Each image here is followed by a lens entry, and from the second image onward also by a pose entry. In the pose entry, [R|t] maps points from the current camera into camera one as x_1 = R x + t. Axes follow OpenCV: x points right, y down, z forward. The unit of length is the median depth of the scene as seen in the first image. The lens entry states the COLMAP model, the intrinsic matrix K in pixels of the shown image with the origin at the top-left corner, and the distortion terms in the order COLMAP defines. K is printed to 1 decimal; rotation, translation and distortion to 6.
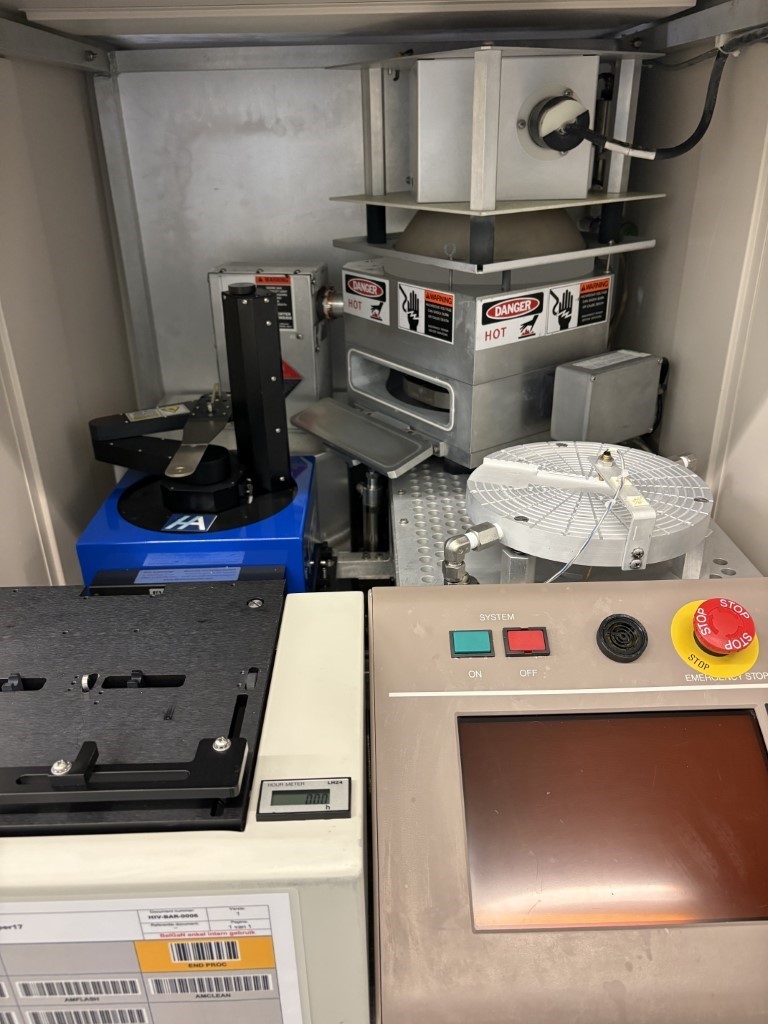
lens RADIAL K [[781.1, 0, 384.0], [0, 781.1, 512.0], [0, 0, 1]] dist [-0.003644, -0.004124]
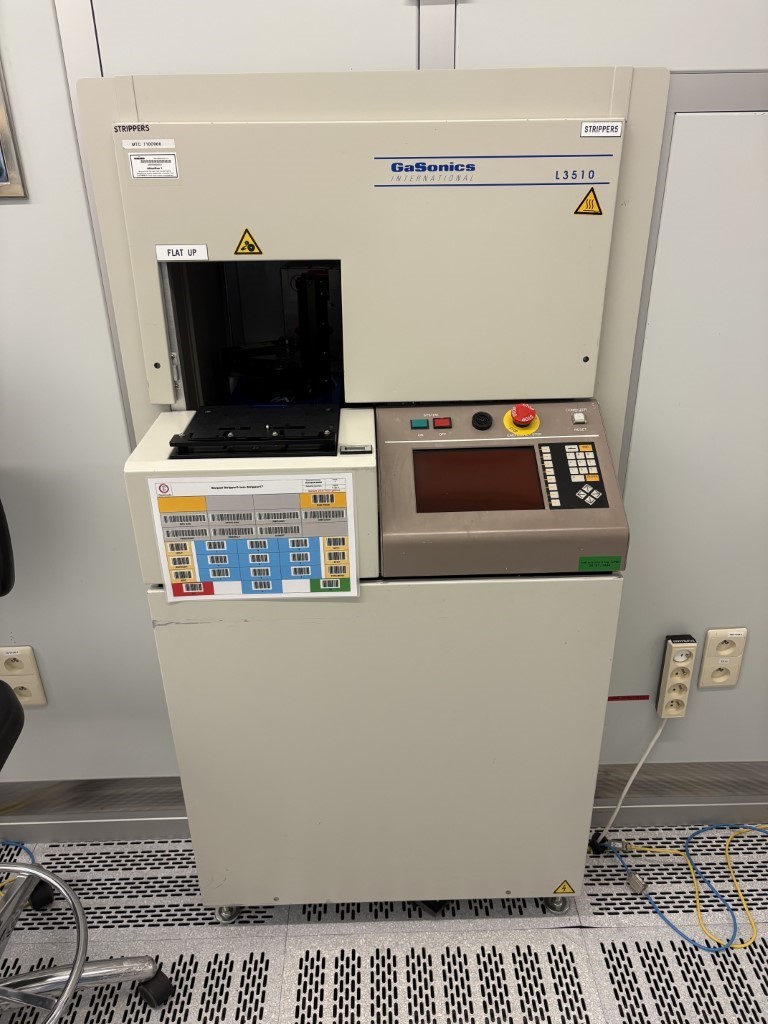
lens RADIAL K [[781.1, 0, 384.0], [0, 781.1, 512.0], [0, 0, 1]] dist [-0.003644, -0.004124]
pose [[0.999984, -0.003857, 0.004106, -0.007503], [0.003825, 0.999963, 0.007683, 0.440801], [-0.004136, -0.007667, 0.999962, -1.463258]]
